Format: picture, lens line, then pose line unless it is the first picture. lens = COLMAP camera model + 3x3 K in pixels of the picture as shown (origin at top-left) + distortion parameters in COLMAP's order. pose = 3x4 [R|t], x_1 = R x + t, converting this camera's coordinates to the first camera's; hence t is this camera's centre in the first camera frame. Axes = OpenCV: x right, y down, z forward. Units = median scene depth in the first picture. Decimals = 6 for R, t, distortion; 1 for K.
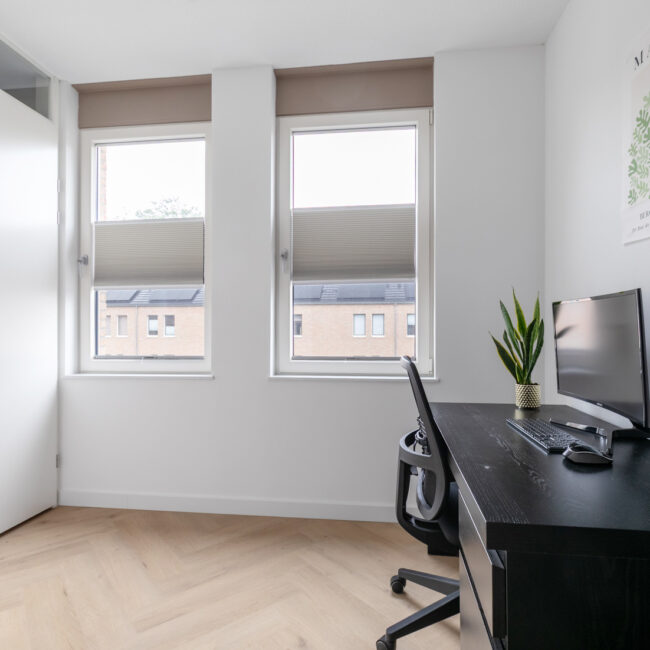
lens RADIAL K [[438.9, 0, 335.5], [0, 438.9, 335.2], [0, 0, 1]] dist [0.007235, -0.002387]
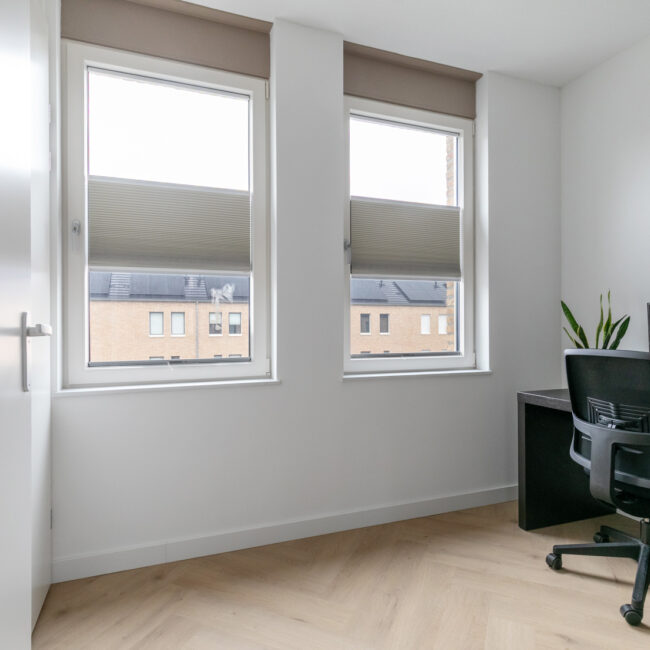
lens RADIAL K [[431.9, 0, 325.5], [0, 431.9, 333.9], [0, 0, 1]] dist [0.005420, 0.000441]
pose [[0.888420, -0.008334, 0.458956, -0.564518], [0.008912, 0.999960, 0.000907, 0.002899], [-0.458945, 0.003285, 0.888458, 0.211152]]
